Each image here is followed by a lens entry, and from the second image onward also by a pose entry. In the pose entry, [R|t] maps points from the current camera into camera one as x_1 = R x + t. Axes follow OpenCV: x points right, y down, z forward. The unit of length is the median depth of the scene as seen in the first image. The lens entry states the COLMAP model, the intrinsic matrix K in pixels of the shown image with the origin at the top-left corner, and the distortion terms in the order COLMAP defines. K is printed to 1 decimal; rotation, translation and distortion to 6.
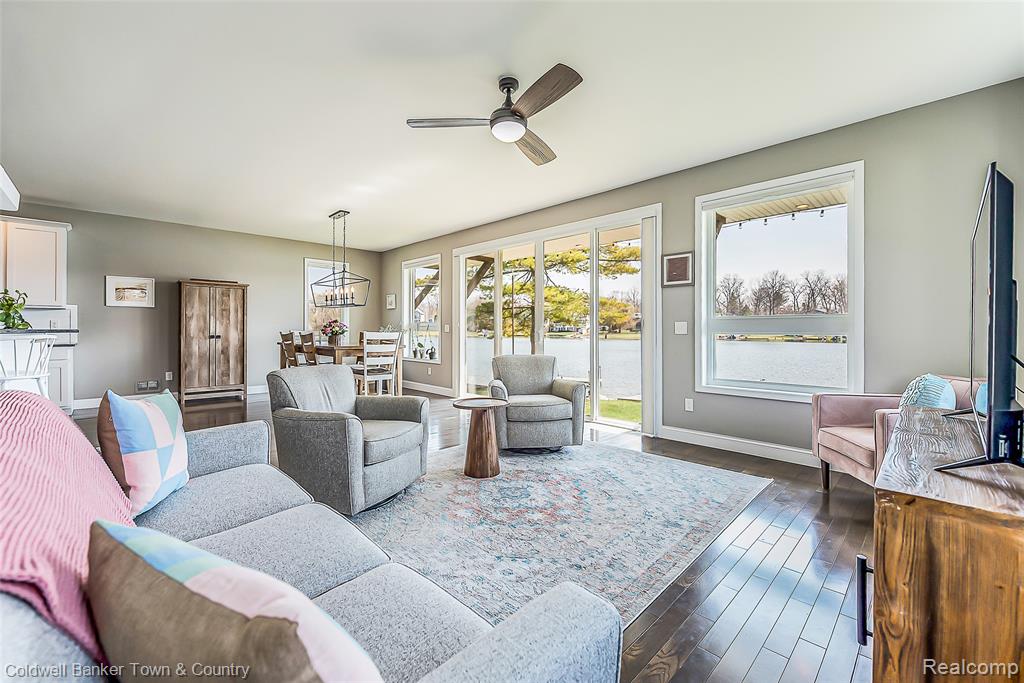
lens RADIAL K [[422.5, 0, 507.4], [0, 422.5, 332.0], [0, 0, 1]] dist [0.000755, -0.002785]
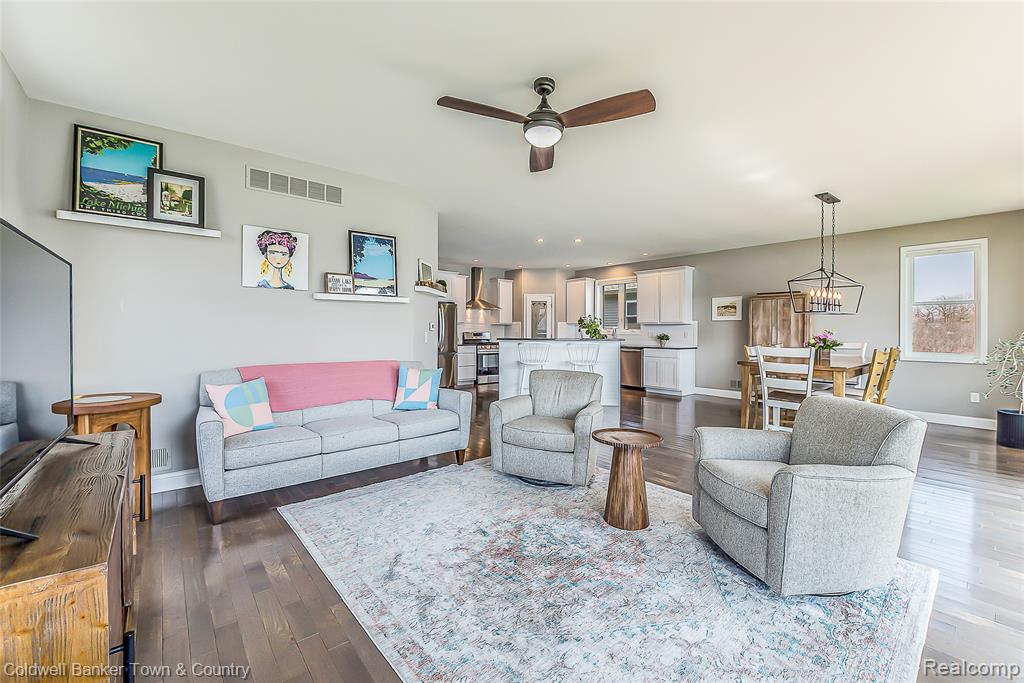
lens RADIAL K [[422.5, 0, 520.6], [0, 422.5, 333.7], [0, 0, 1]] dist [0.000755, -0.002785]
pose [[-0.065565, 0.004152, -0.997840, 0.400756], [-0.009634, 0.999942, 0.004794, -0.018658], [0.997802, 0.009927, -0.065522, 0.434534]]
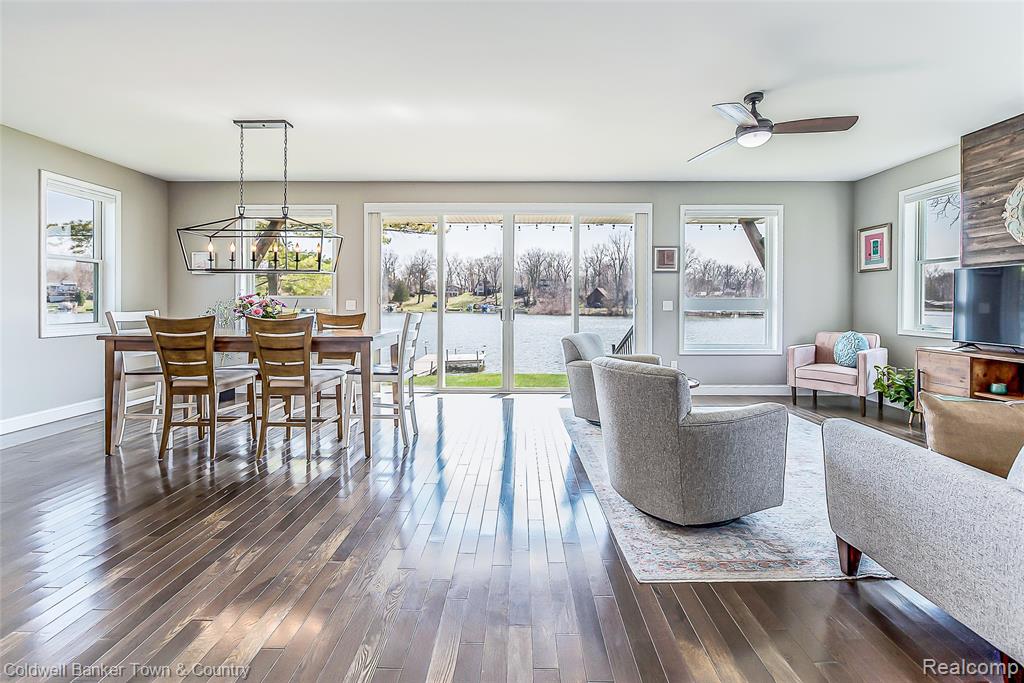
lens RADIAL K [[422.5, 0, 522.0], [0, 422.5, 305.3], [0, 0, 1]] dist [0.000755, -0.002785]
pose [[0.702147, -0.005670, 0.712010, -0.519472], [0.002126, 0.999981, 0.005867, -0.012441], [-0.712029, -0.002606, 0.702145, 0.273015]]
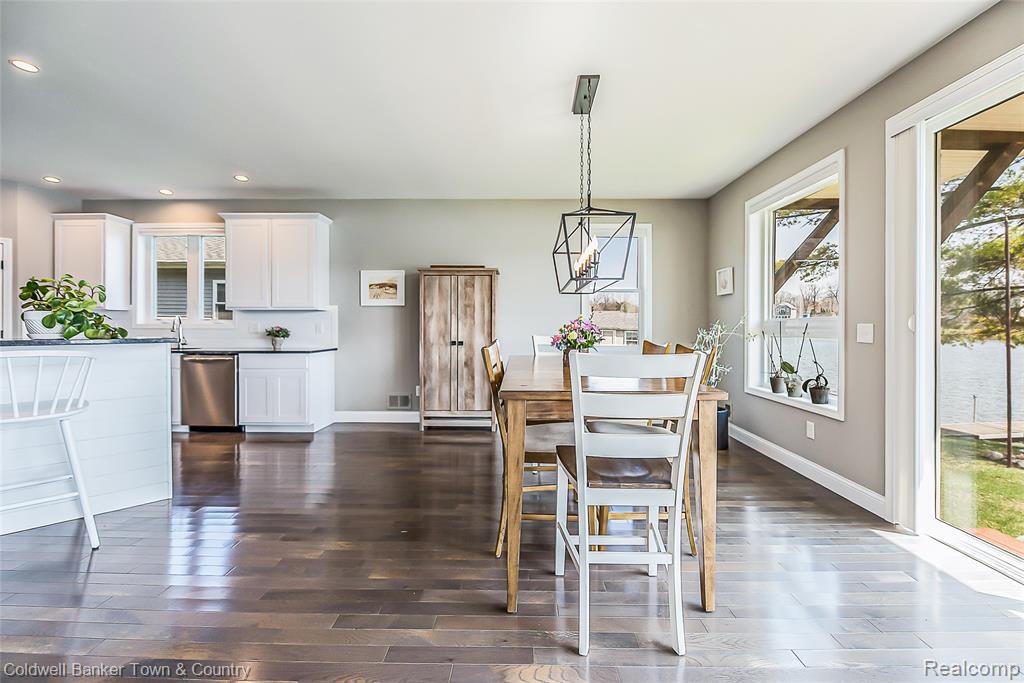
lens RADIAL K [[422.5, 0, 512.1], [0, 422.5, 326.4], [0, 0, 1]] dist [0.000755, -0.002785]
pose [[0.703696, -0.003691, -0.710491, -0.108330], [-0.001814, 0.999974, -0.006991, -0.012500], [0.710498, 0.006209, 0.703671, 0.556822]]
